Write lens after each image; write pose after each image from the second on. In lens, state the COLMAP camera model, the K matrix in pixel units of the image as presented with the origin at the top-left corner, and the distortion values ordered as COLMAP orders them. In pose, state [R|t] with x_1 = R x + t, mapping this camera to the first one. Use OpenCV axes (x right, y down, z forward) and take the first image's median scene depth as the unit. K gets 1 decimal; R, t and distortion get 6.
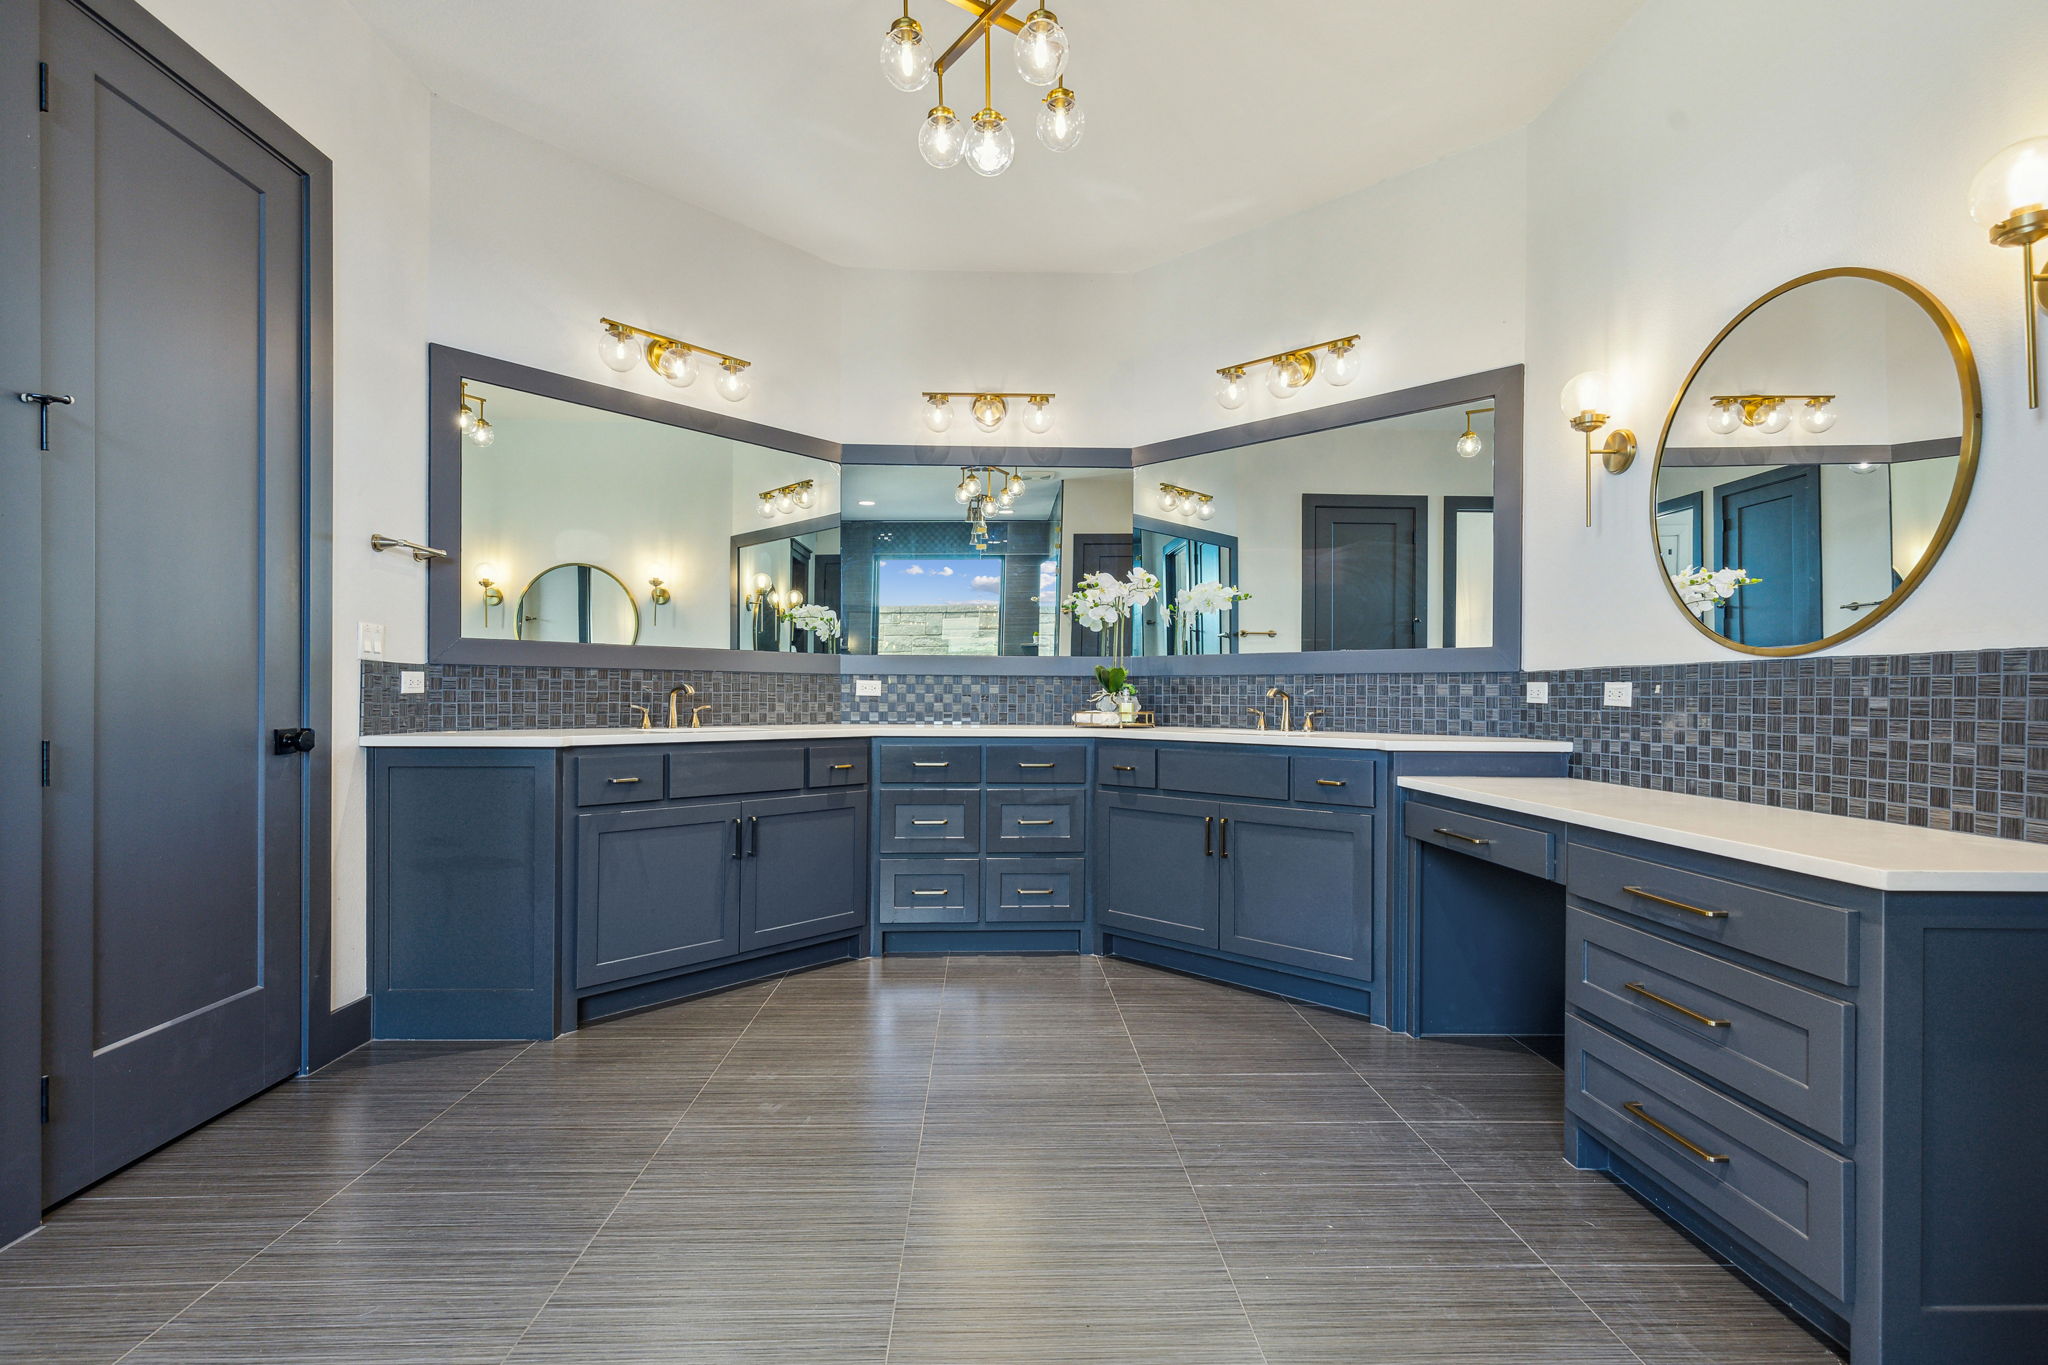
lens RADIAL K [[949.5, 0, 1019.1], [0, 949.5, 691.8], [0, 0, 1]] dist [0.006108, -0.000299]
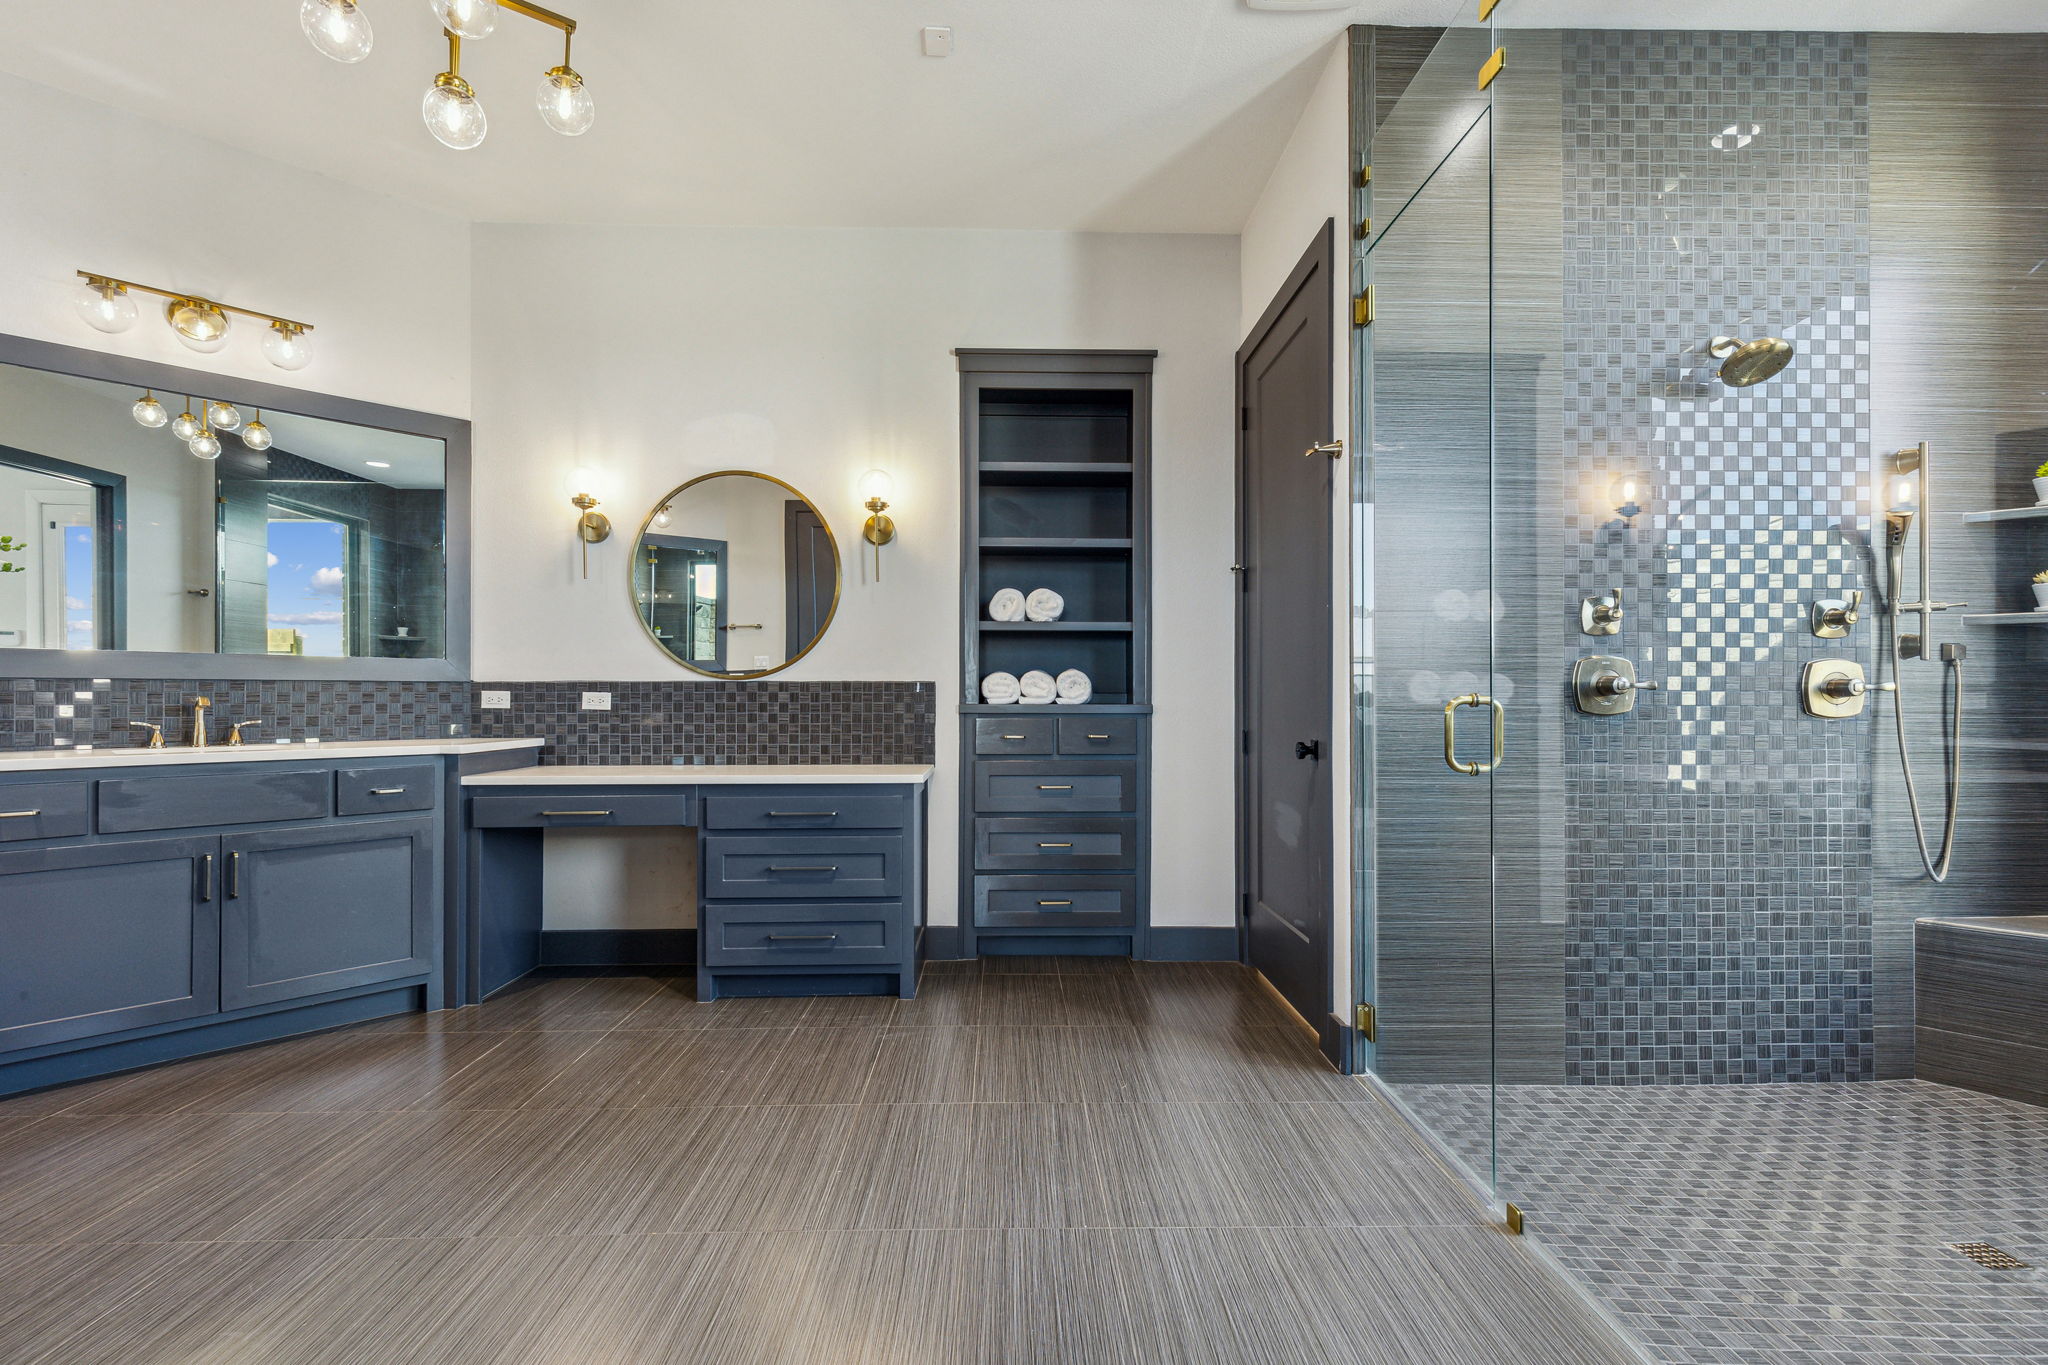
lens RADIAL K [[949.5, 0, 1019.1], [0, 949.5, 691.8], [0, 0, 1]] dist [0.006108, -0.000299]
pose [[0.004634, 0.003920, 0.999982, -0.755248], [-0.003278, 0.999987, -0.003905, -0.007552], [-0.999984, -0.003260, 0.004647, 0.367132]]
